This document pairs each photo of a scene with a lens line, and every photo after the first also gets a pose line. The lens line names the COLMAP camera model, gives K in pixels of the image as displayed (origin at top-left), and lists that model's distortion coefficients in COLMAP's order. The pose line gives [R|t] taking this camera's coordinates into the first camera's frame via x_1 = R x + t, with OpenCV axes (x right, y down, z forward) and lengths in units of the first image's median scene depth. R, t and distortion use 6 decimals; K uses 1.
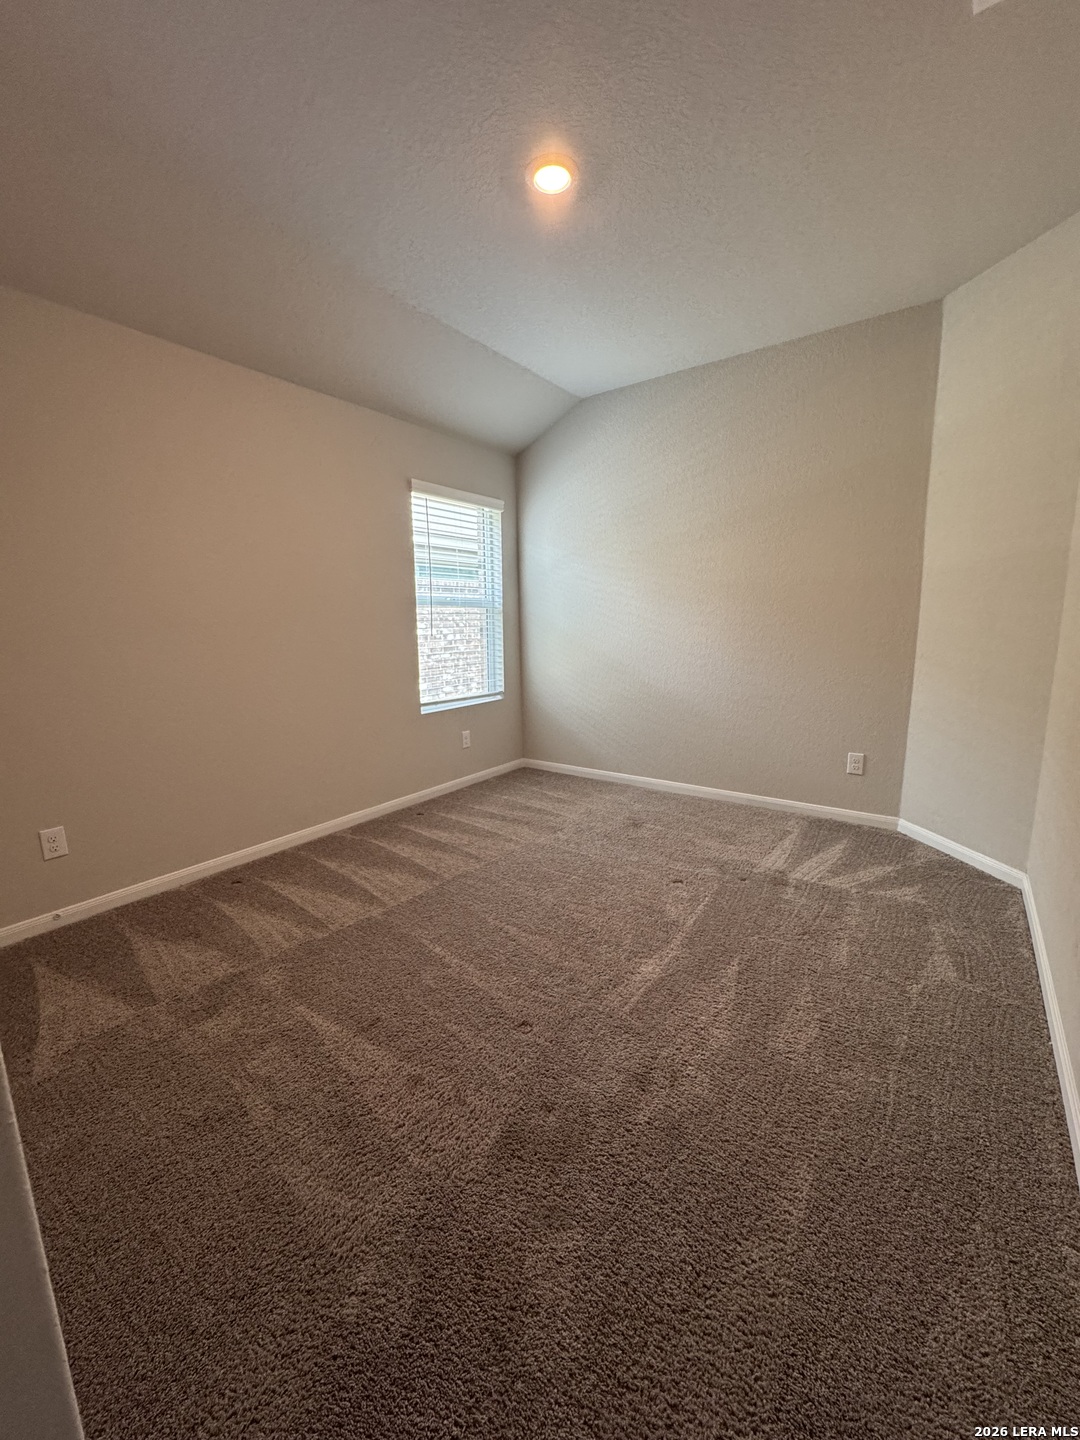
lens RADIAL K [[573.3, 0, 537.2], [0, 573.3, 712.8], [0, 0, 1]] dist [-0.003352, -0.000412]
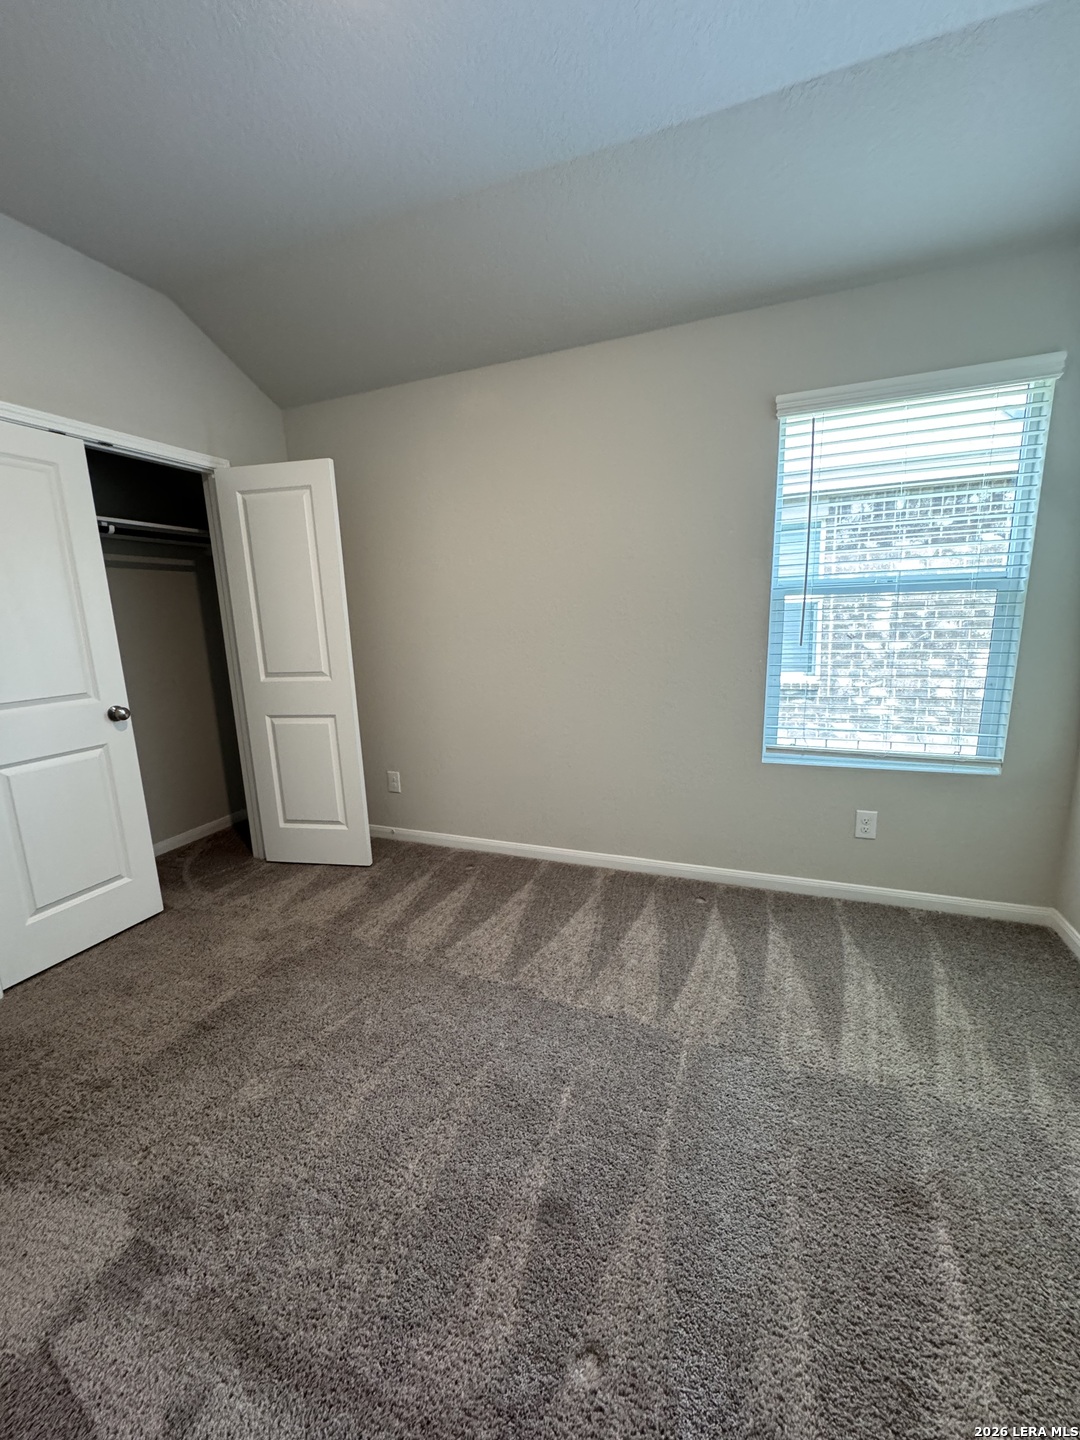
lens RADIAL K [[573.3, 0, 534.8], [0, 573.3, 711.5], [0, 0, 1]] dist [-0.003352, -0.000412]
pose [[0.259127, 0.171491, -0.950497, 0.363838], [-0.122869, 0.981968, 0.143672, -0.122310], [0.957996, 0.079557, 0.275525, 0.583723]]
